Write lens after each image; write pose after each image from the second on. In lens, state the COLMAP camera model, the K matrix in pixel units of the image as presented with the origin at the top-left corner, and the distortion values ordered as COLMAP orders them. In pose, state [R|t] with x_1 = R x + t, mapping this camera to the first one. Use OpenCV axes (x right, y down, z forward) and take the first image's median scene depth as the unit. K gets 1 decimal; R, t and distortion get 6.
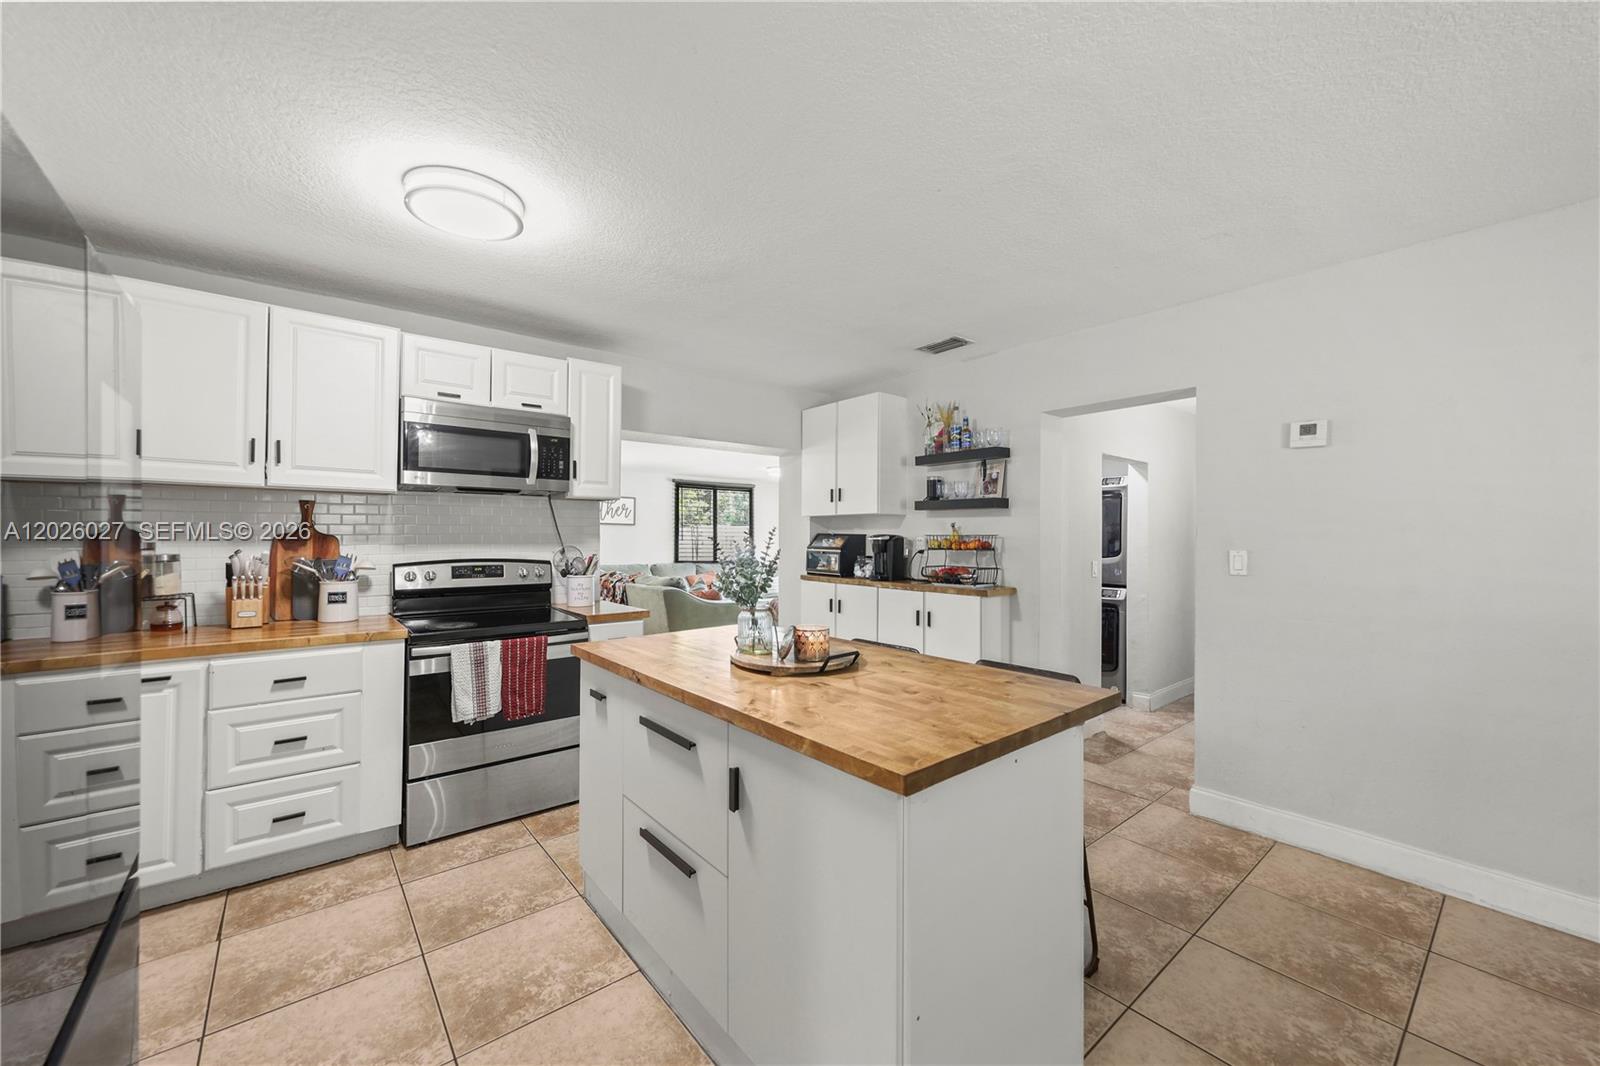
lens RADIAL K [[619.4, 0, 798.0], [0, 619.4, 533.0], [0, 0, 1]] dist [0.001741, -0.000418]
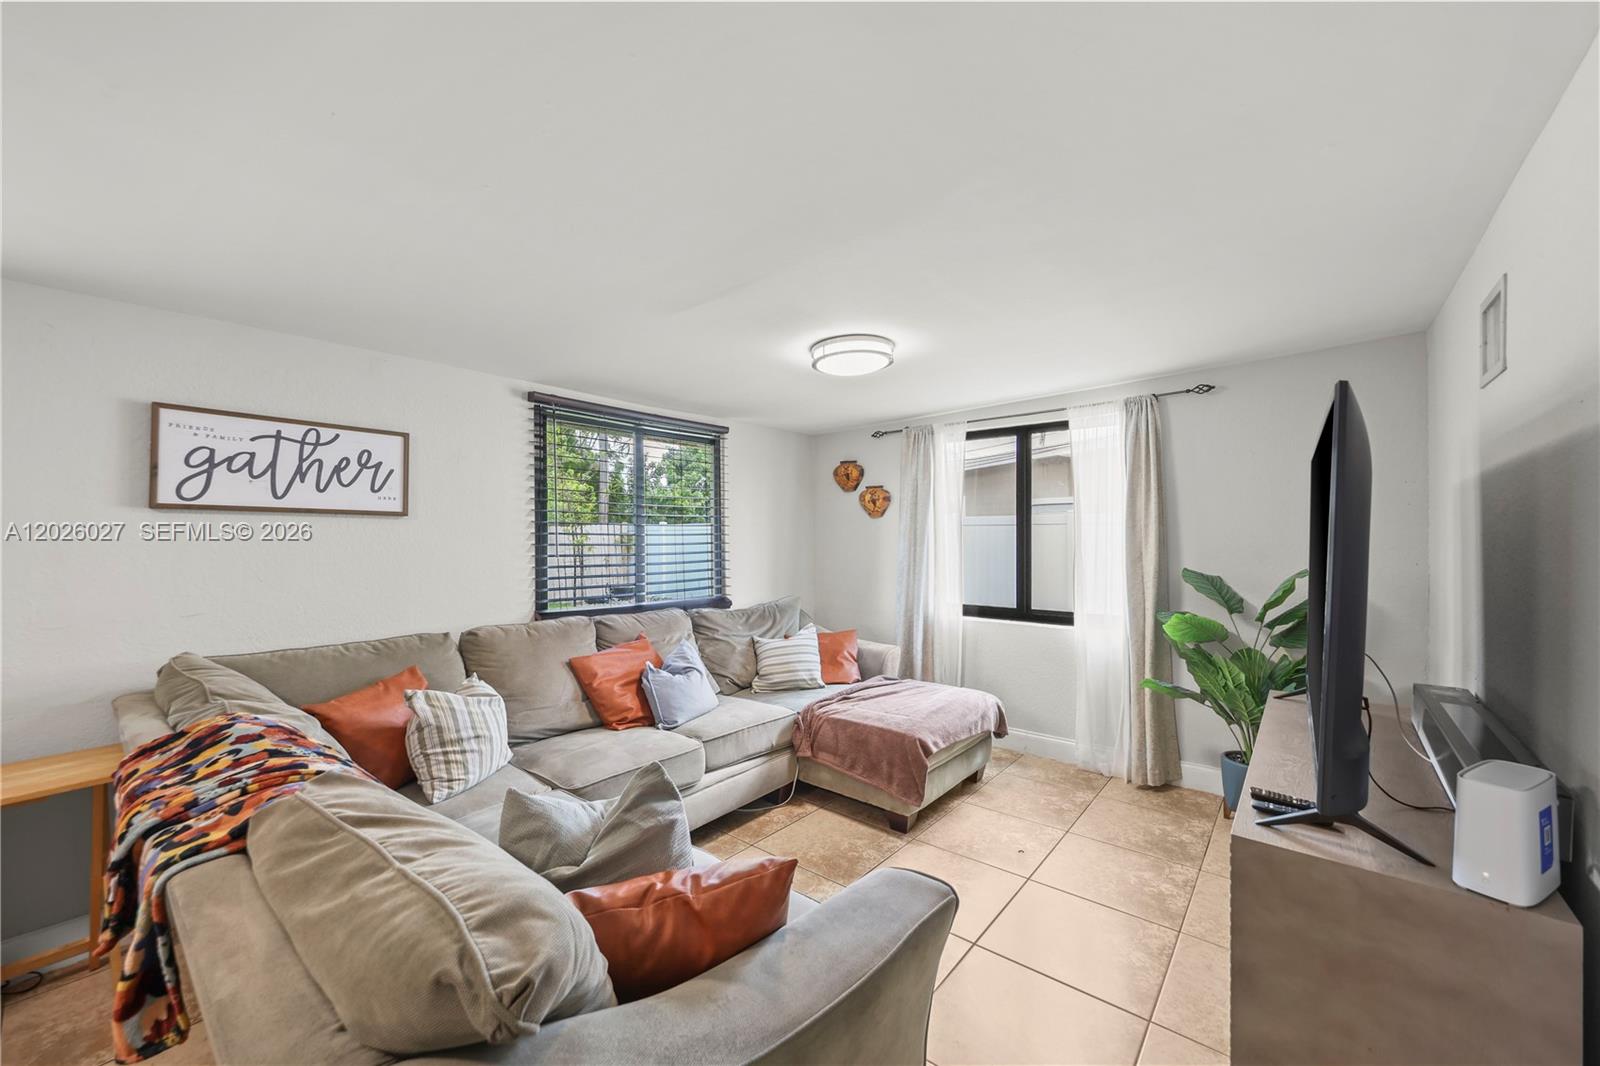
lens RADIAL K [[619.4, 0, 801.4], [0, 619.4, 531.6], [0, 0, 1]] dist [0.001741, -0.000418]
pose [[0.981210, -0.014694, 0.192383, -0.306519], [0.015758, 0.999868, -0.004002, 0.003316], [-0.192298, 0.006959, 0.981312, 1.637021]]
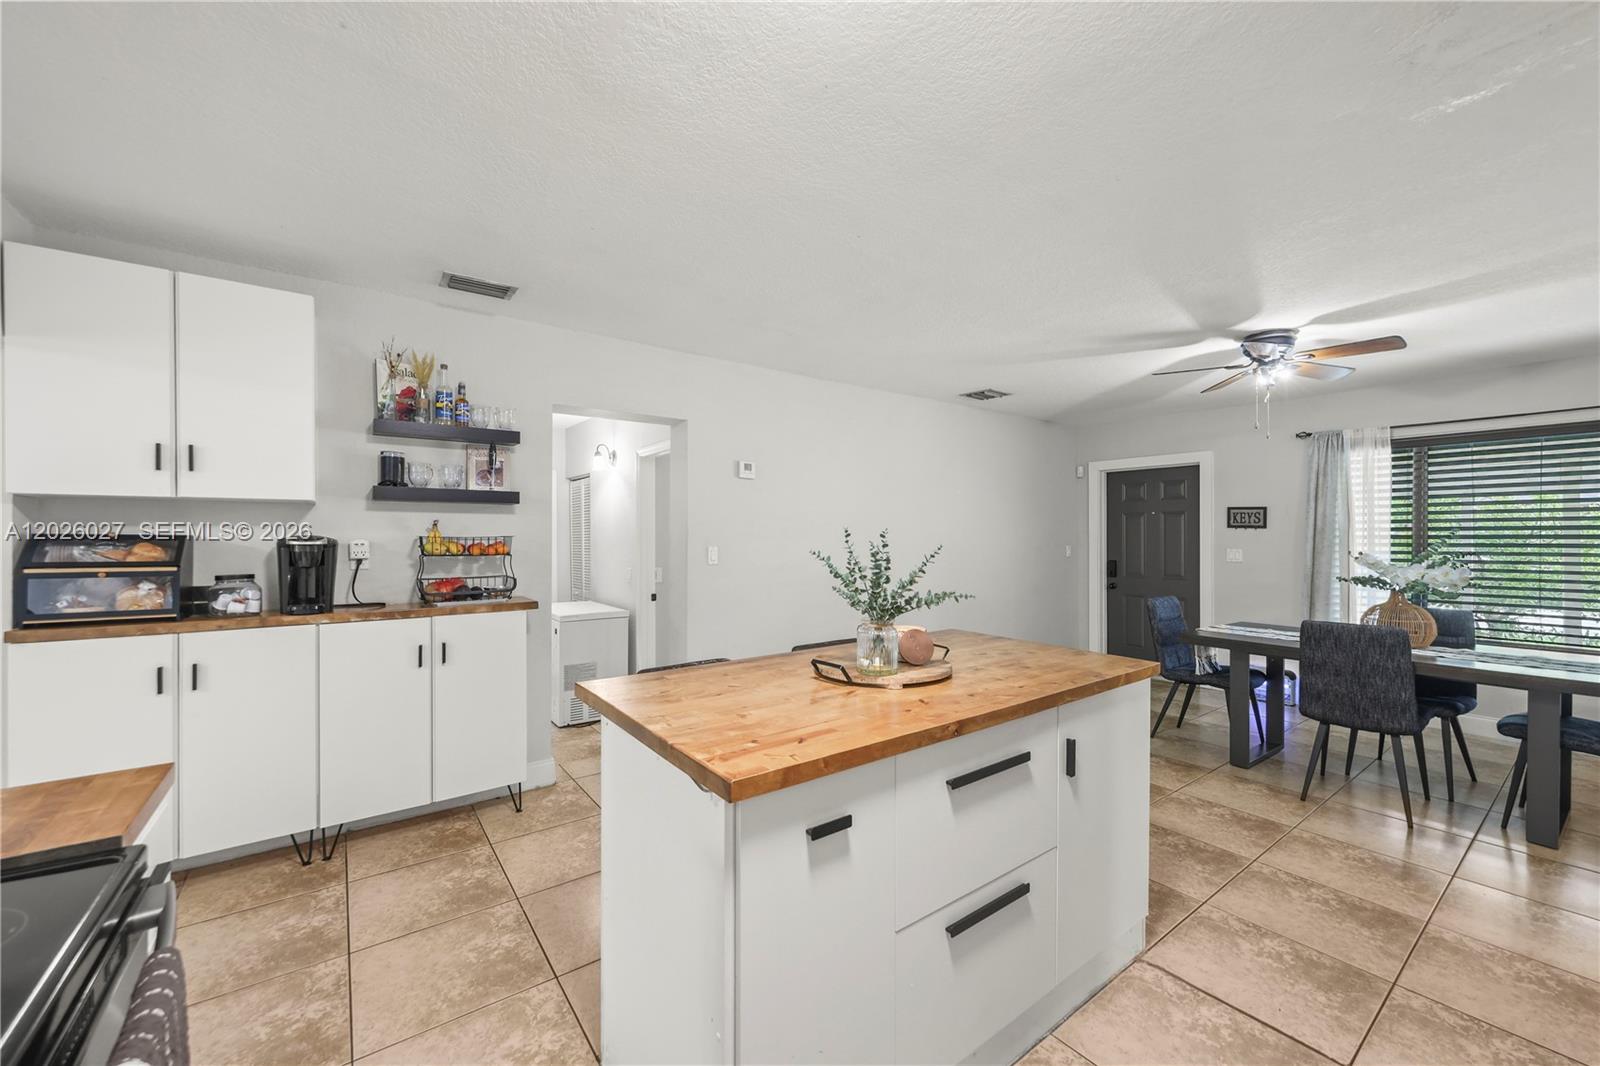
lens RADIAL K [[619.4, 0, 793.6], [0, 619.4, 541.6], [0, 0, 1]] dist [0.001741, -0.000418]
pose [[0.048711, -0.013023, 0.998728, -0.614974], [-0.003112, 0.999908, 0.013190, -0.002207], [-0.998808, -0.003750, 0.048666, 0.702949]]
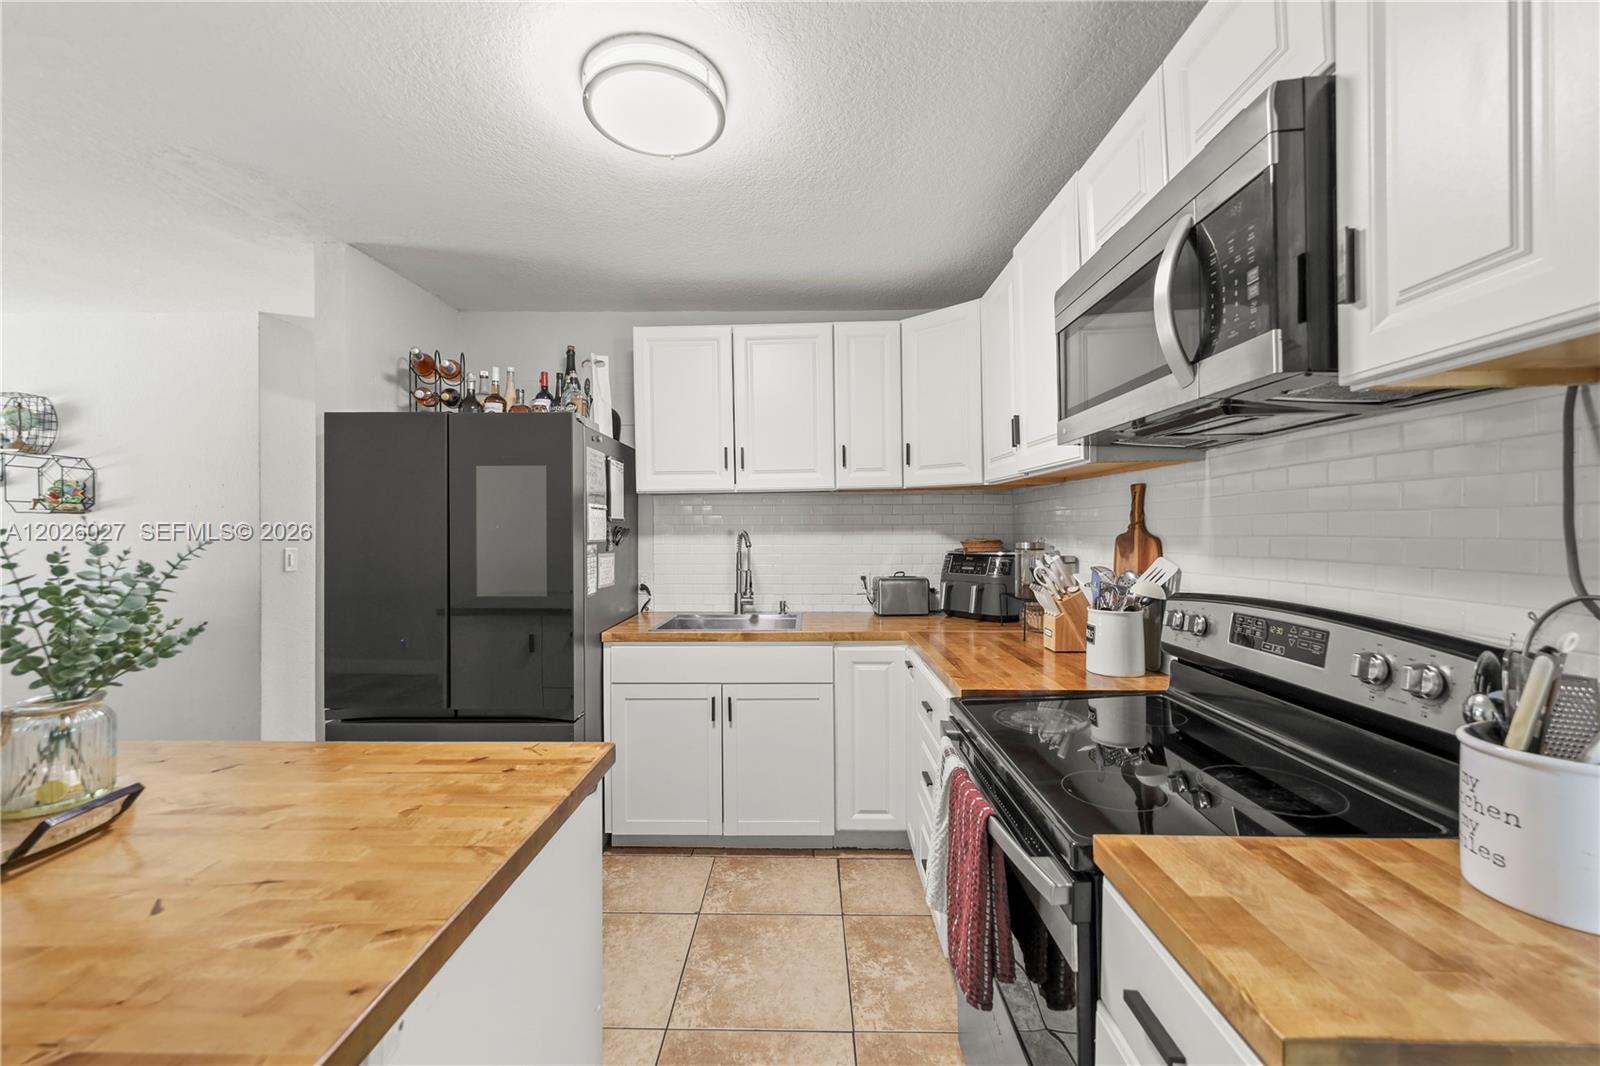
lens RADIAL K [[619.4, 0, 813.4], [0, 619.4, 525.7], [0, 0, 1]] dist [0.001741, -0.000418]
pose [[-0.648274, -0.009733, -0.761345, -0.054587], [-0.000504, 0.999924, -0.012354, 0.000320], [0.761407, -0.007625, -0.648229, 1.107959]]
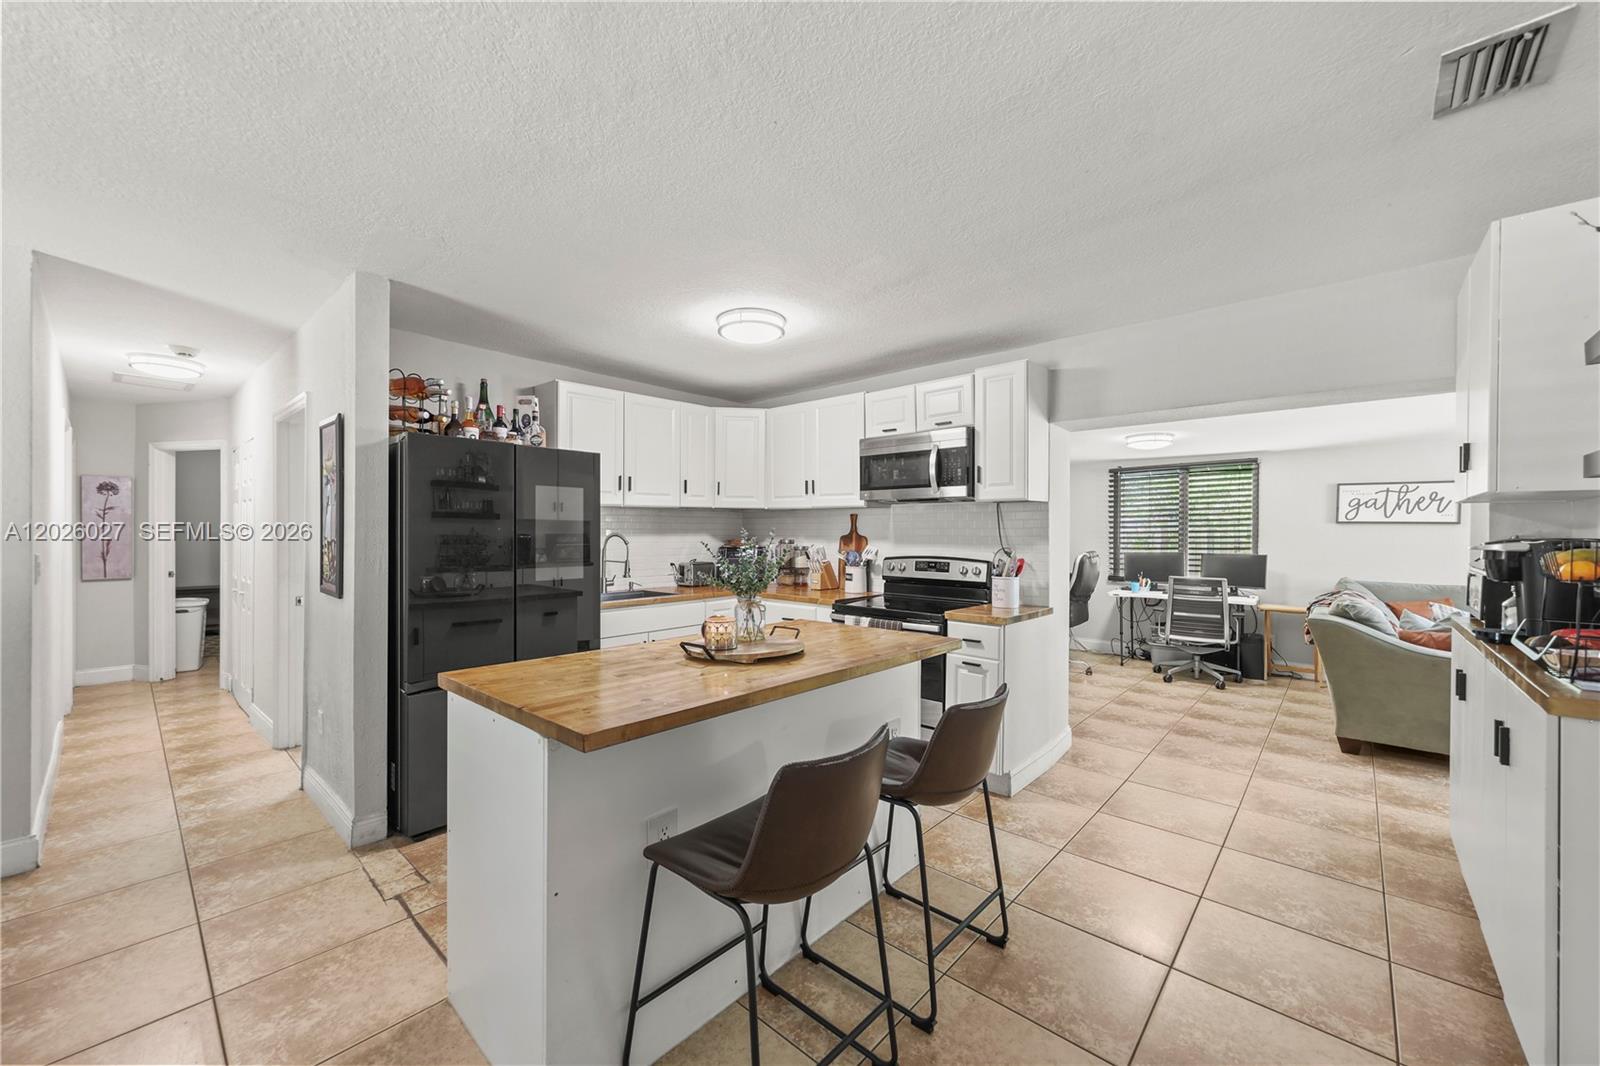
lens RADIAL K [[619.4, 0, 809.3], [0, 619.4, 538.7], [0, 0, 1]] dist [0.001741, -0.000418]
pose [[0.152361, 0.005729, -0.988308, 0.703315], [-0.001211, 0.999984, 0.005610, 0.000965], [0.988324, 0.000342, 0.152365, 0.617538]]
